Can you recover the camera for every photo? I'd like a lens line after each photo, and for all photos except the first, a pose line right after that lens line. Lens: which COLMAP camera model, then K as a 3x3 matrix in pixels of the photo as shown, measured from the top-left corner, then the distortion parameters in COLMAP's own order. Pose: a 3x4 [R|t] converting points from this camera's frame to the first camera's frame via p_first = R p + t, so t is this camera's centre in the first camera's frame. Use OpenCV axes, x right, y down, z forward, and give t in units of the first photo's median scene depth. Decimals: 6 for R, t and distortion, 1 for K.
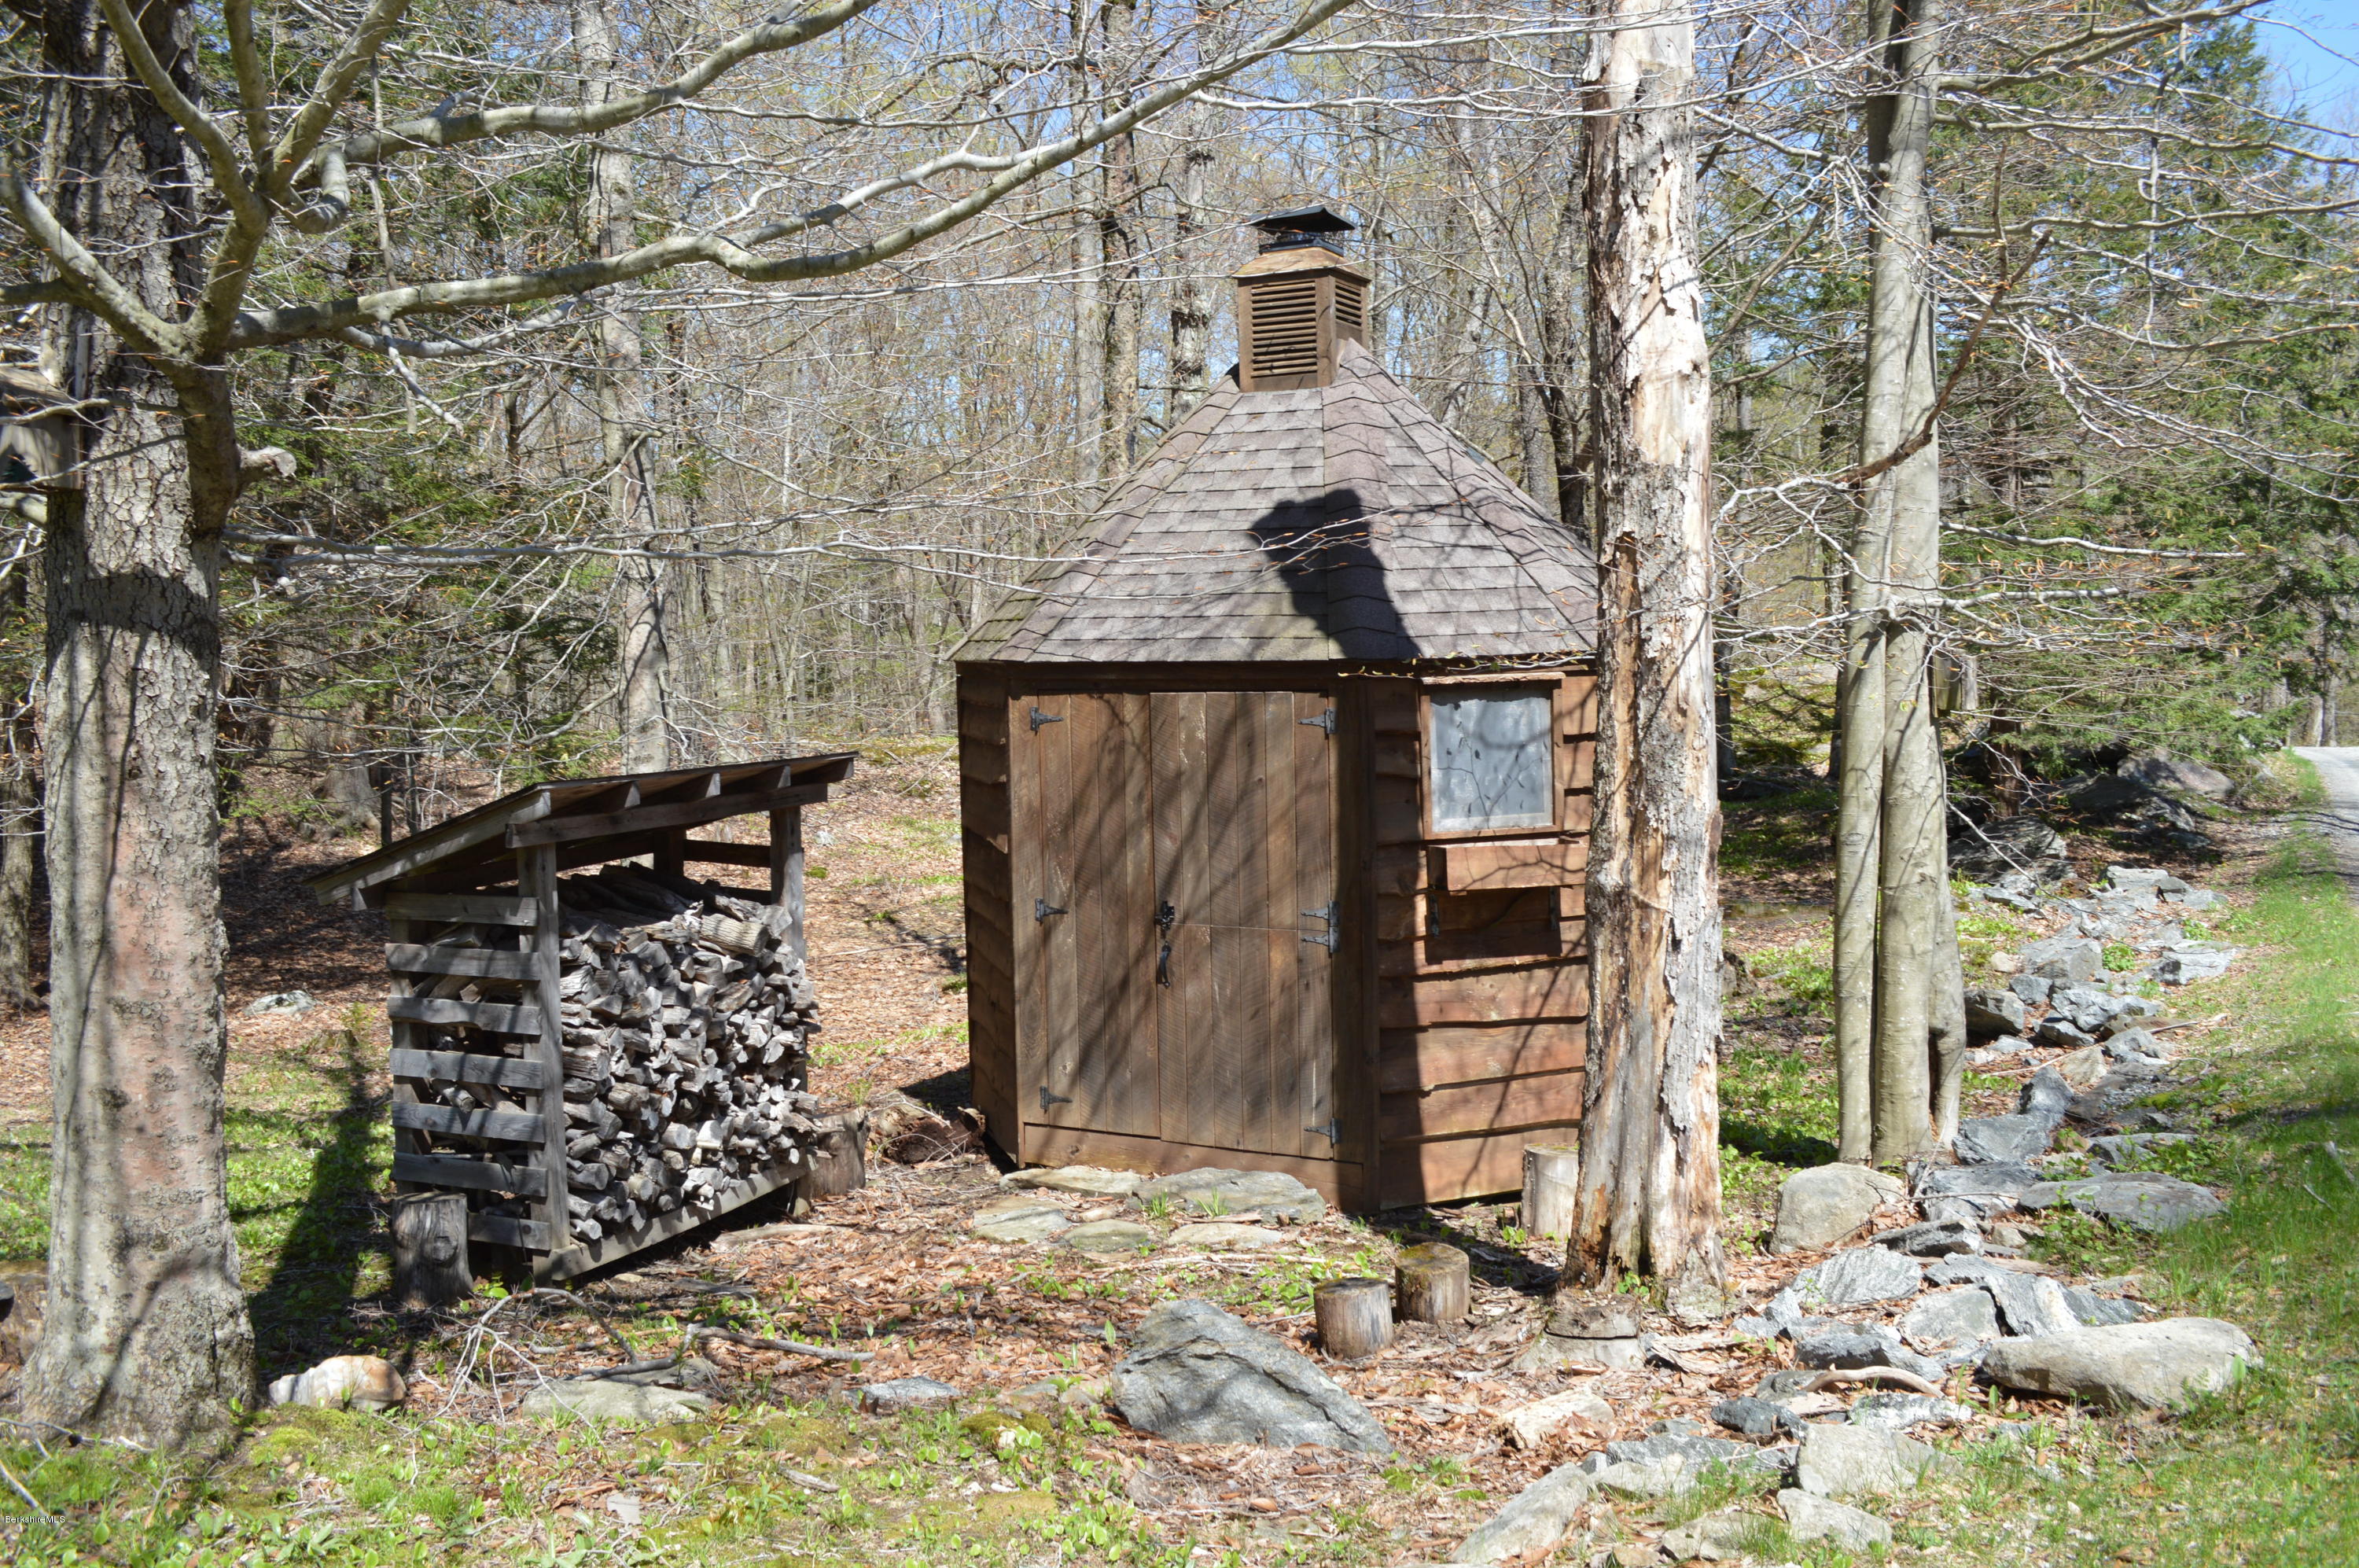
lens RADIAL K [[1978.5, 0, 1179.5], [0, 1978.5, 784.0], [0, 0, 1]] dist [-0.081565, 0.005889]
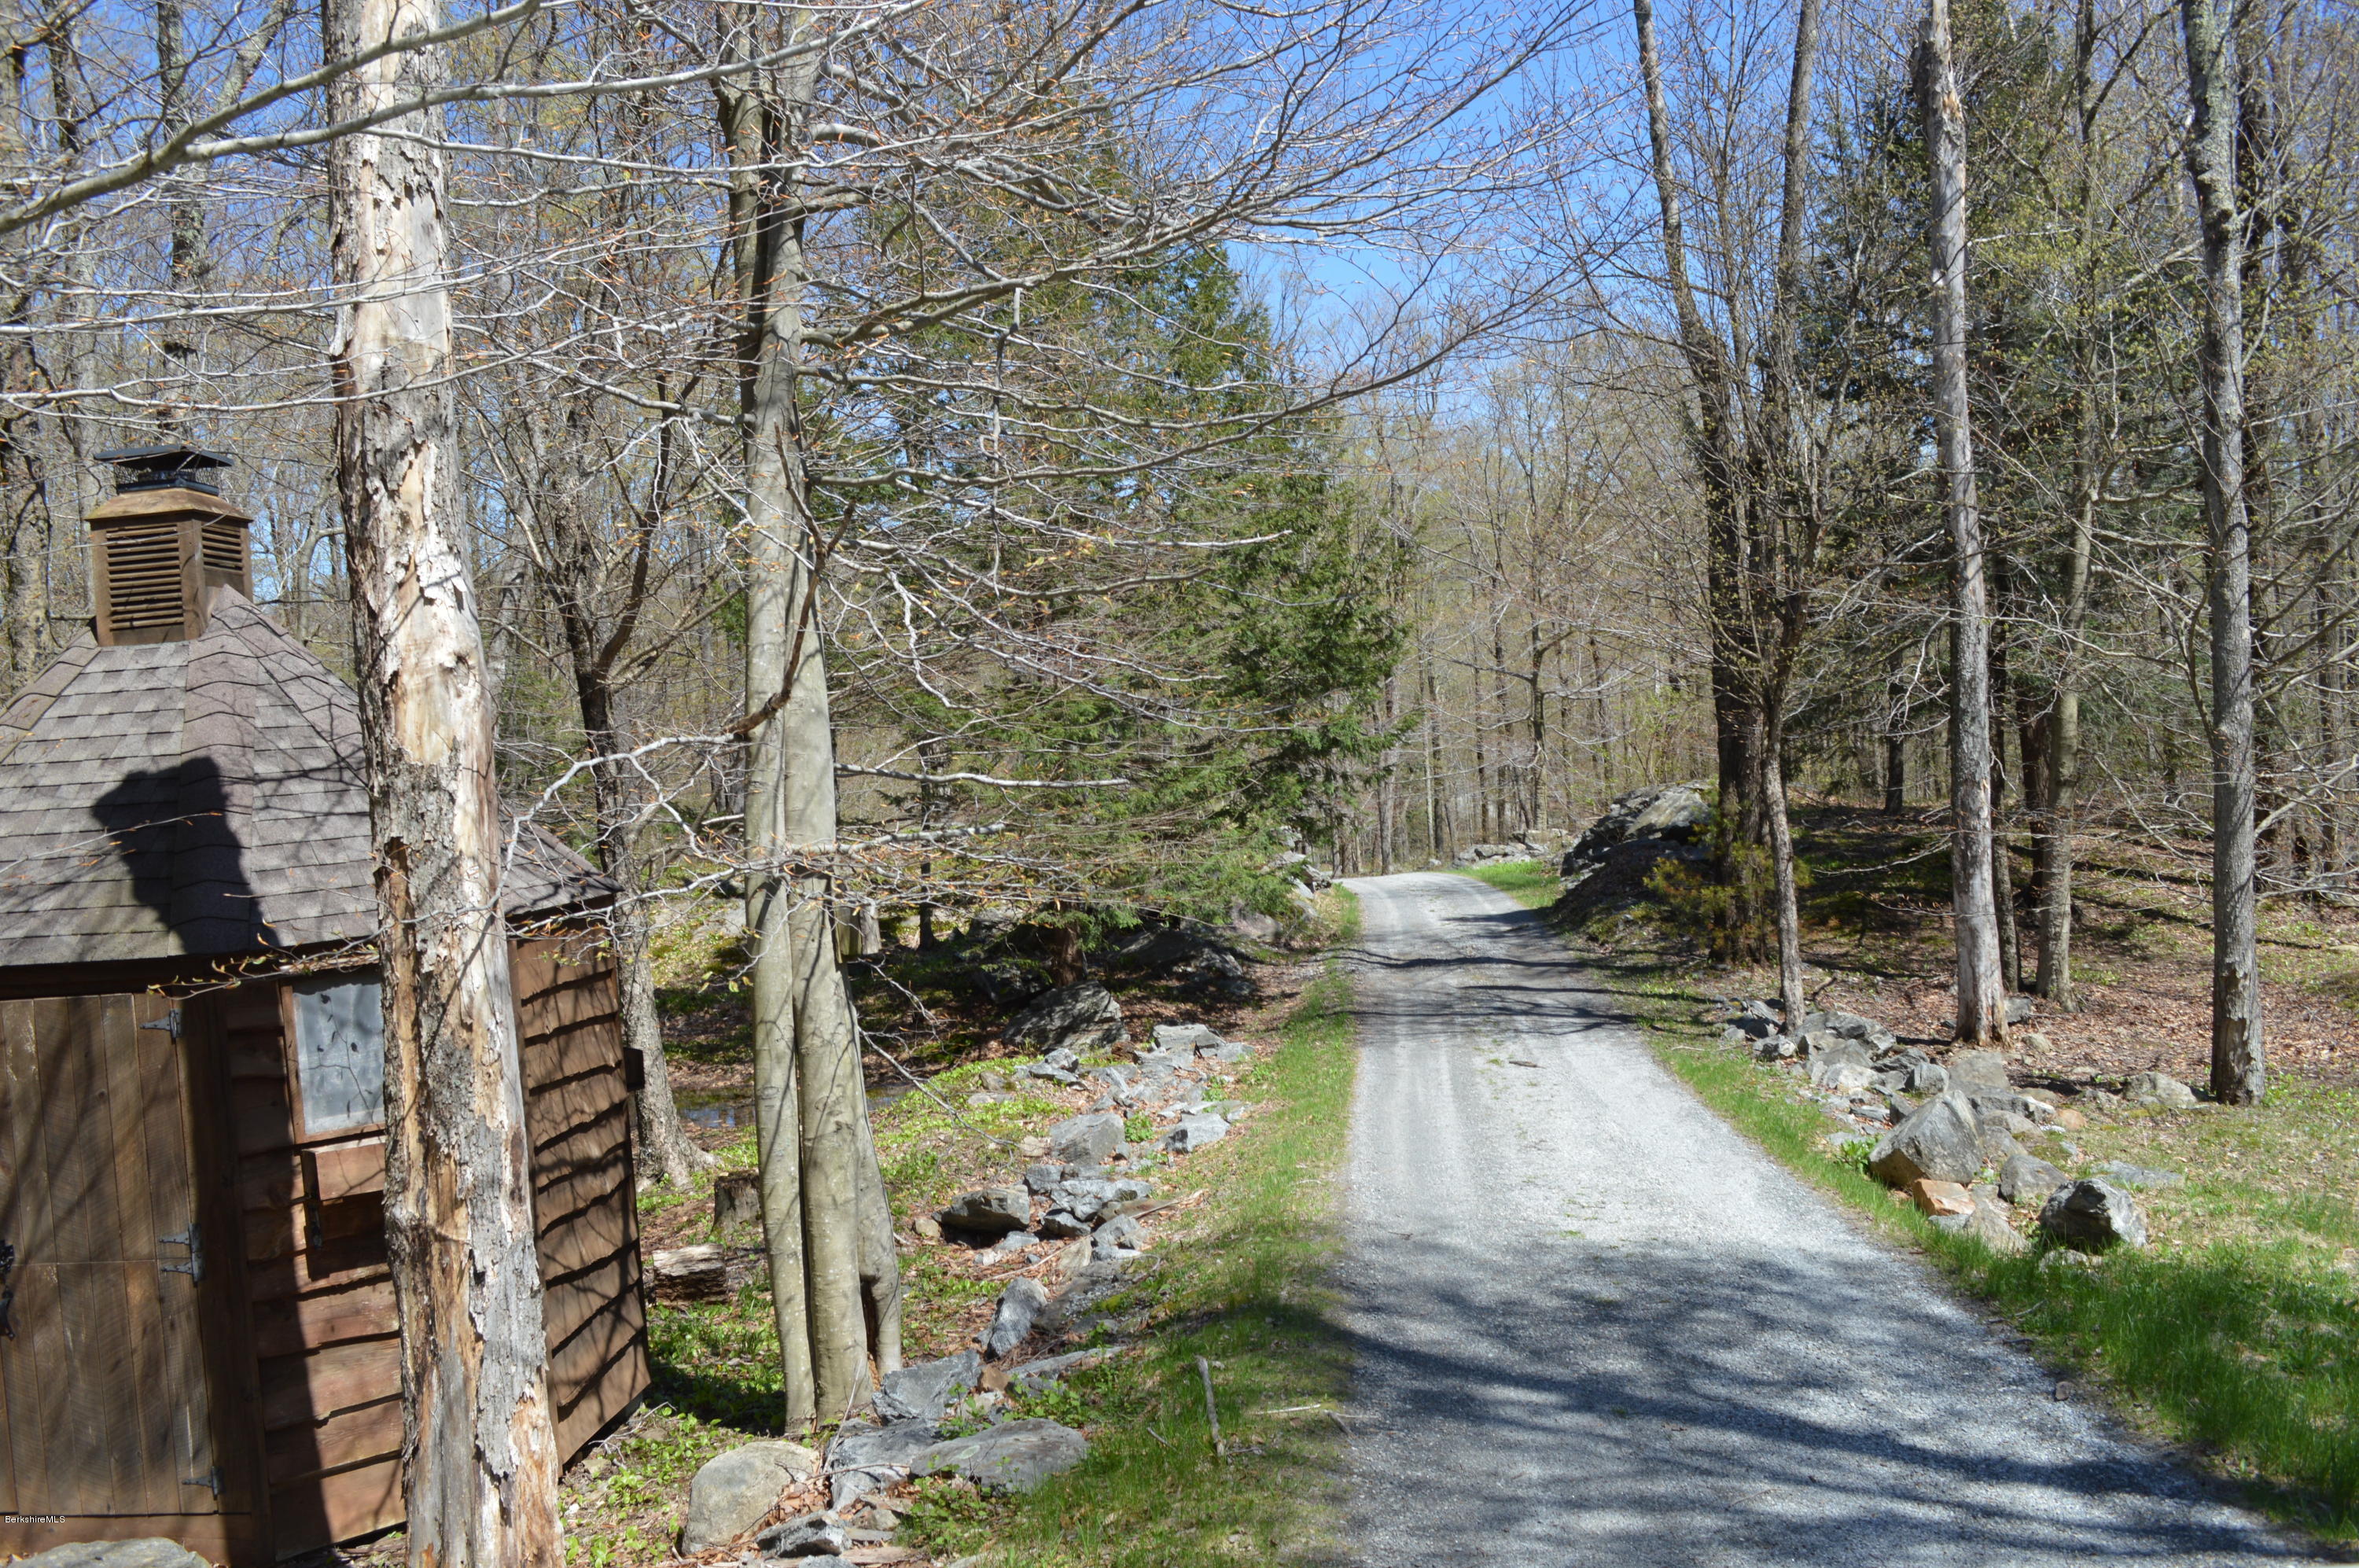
lens RADIAL K [[1978.5, 0, 1179.5], [0, 1978.5, 784.0], [0, 0, 1]] dist [-0.081565, 0.005889]
pose [[0.911648, -0.049595, 0.407968, 0.137461], [0.082223, 0.994632, -0.062823, -0.046897], [-0.402662, 0.090817, 0.910832, 0.006784]]
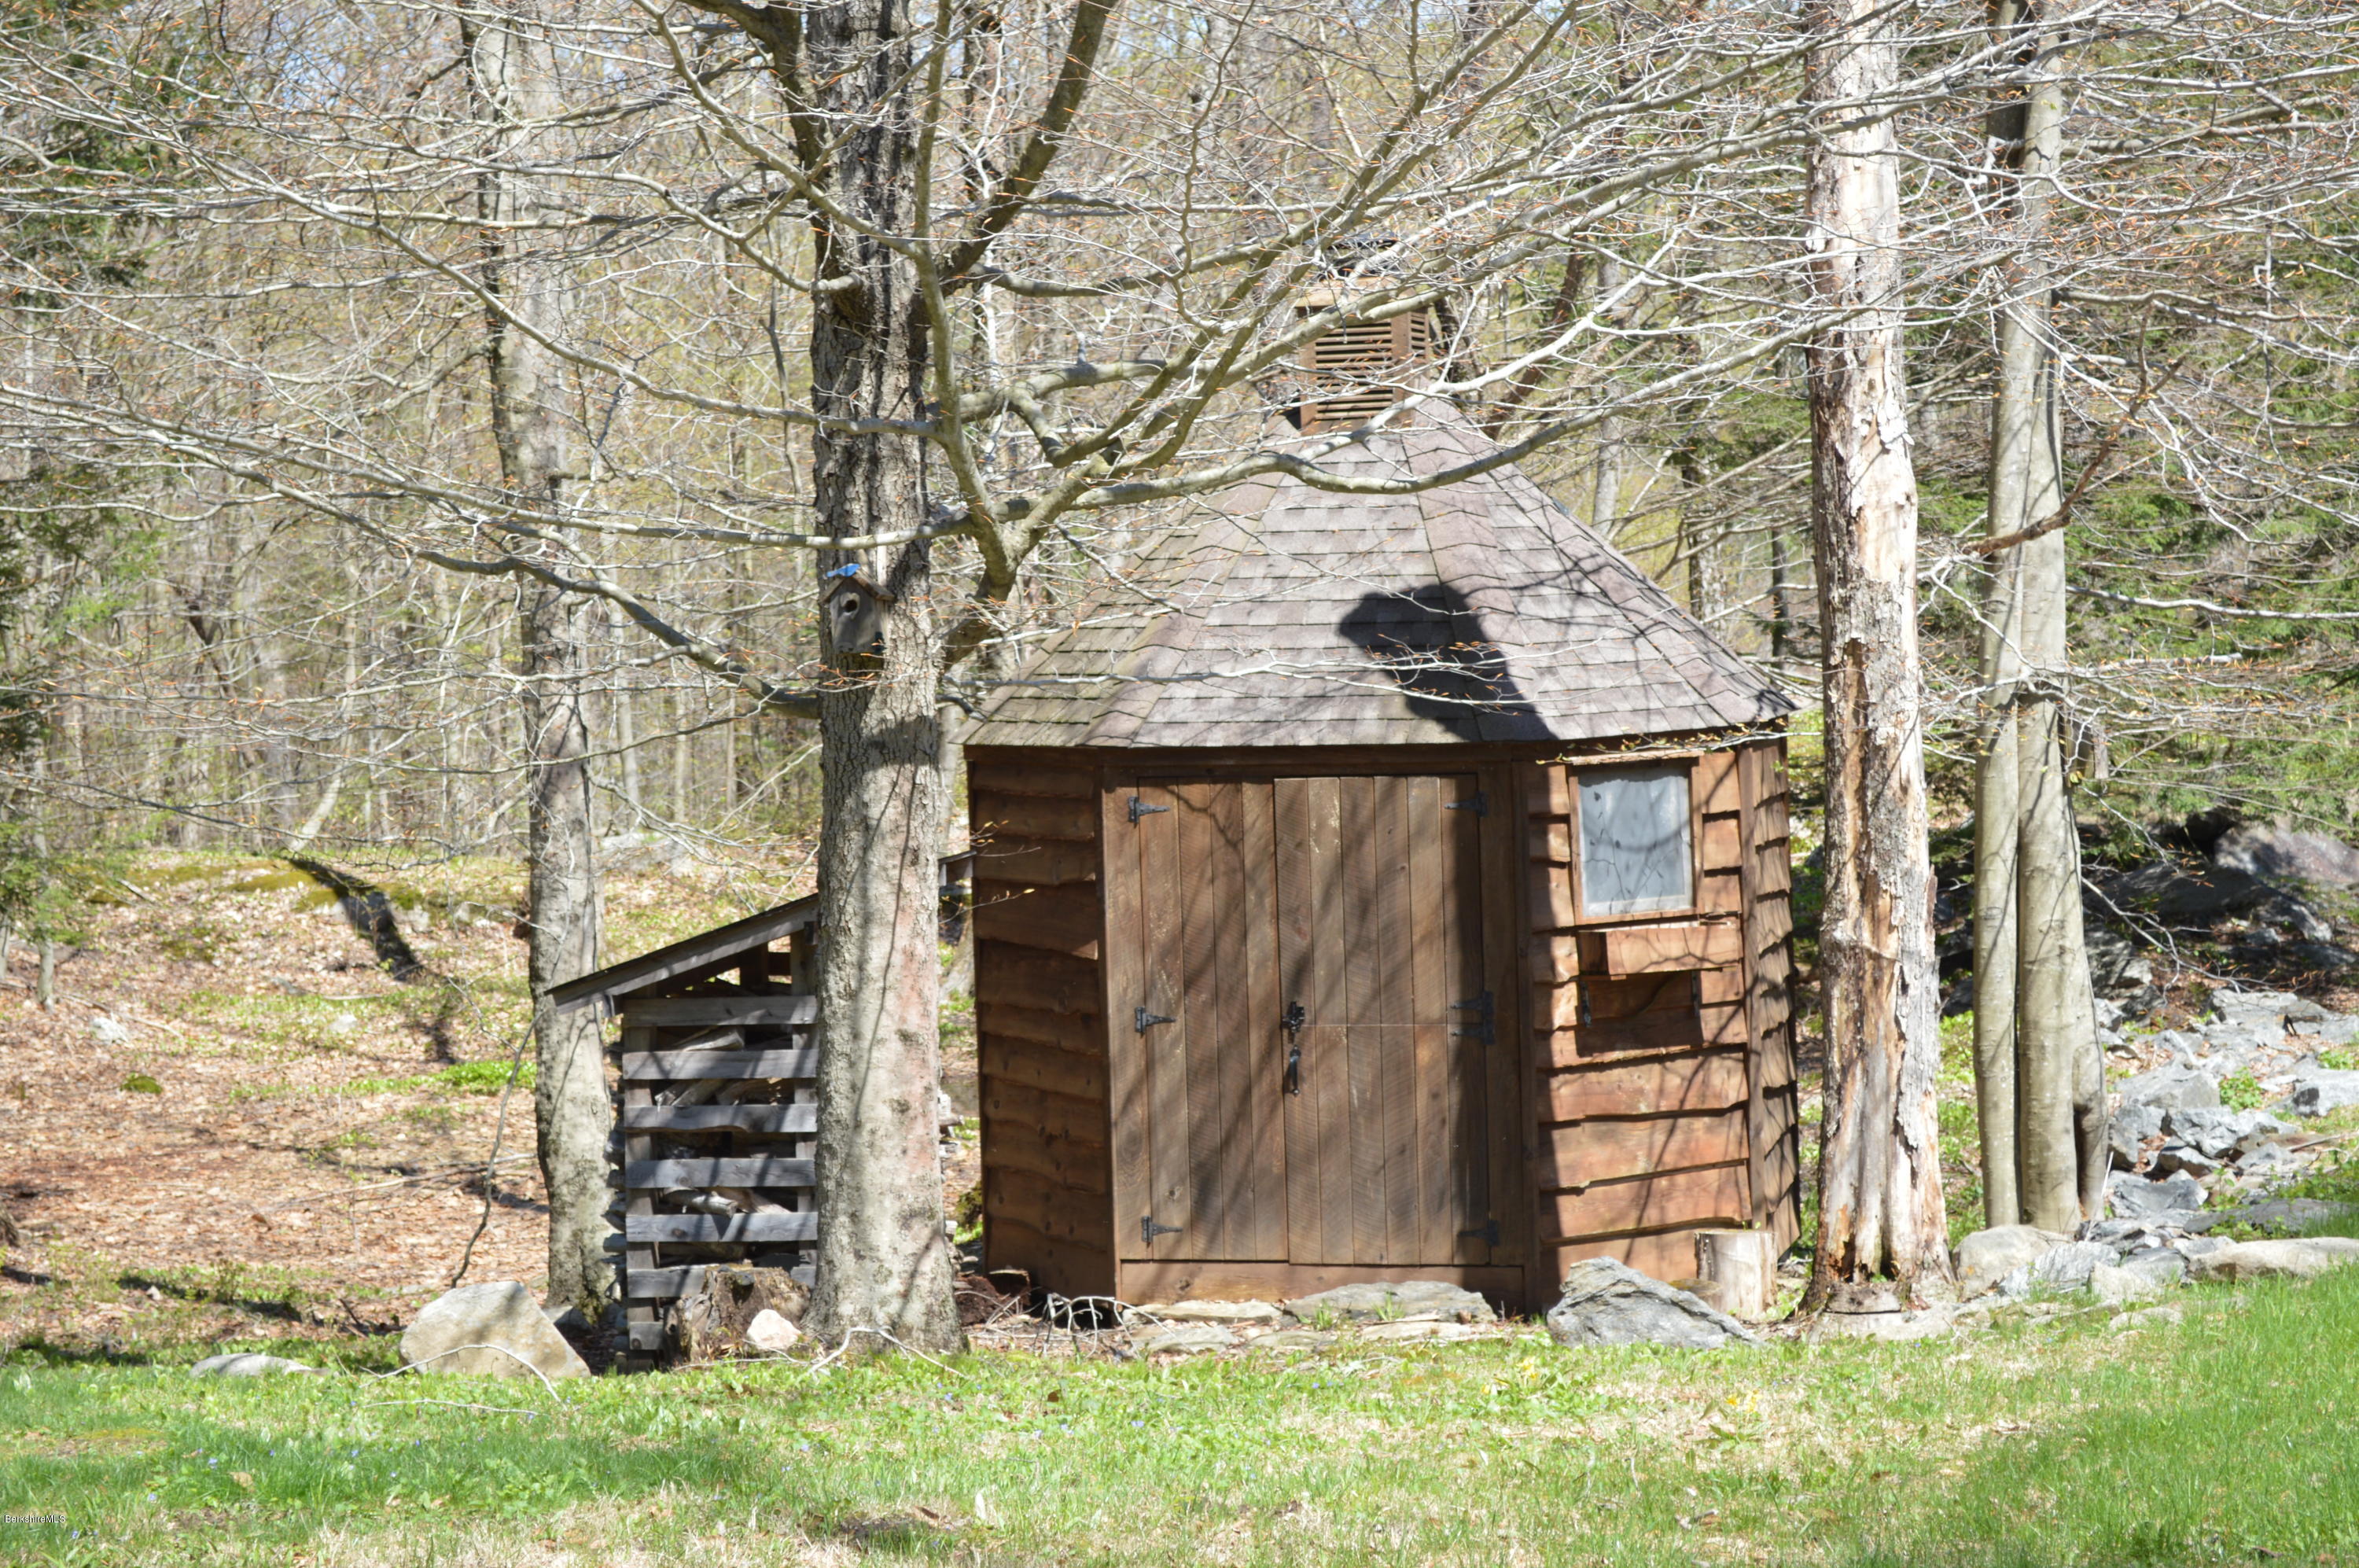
lens RADIAL K [[4496.3, 0, 1179.5], [0, 4496.3, 784.0], [0, 0, 1]] dist [-0.005547, 0.022870]
pose [[0.973290, -0.020748, 0.228640, -0.562737], [0.029024, 0.999037, -0.032895, 0.025615], [-0.227737, 0.038652, 0.972955, -1.093783]]
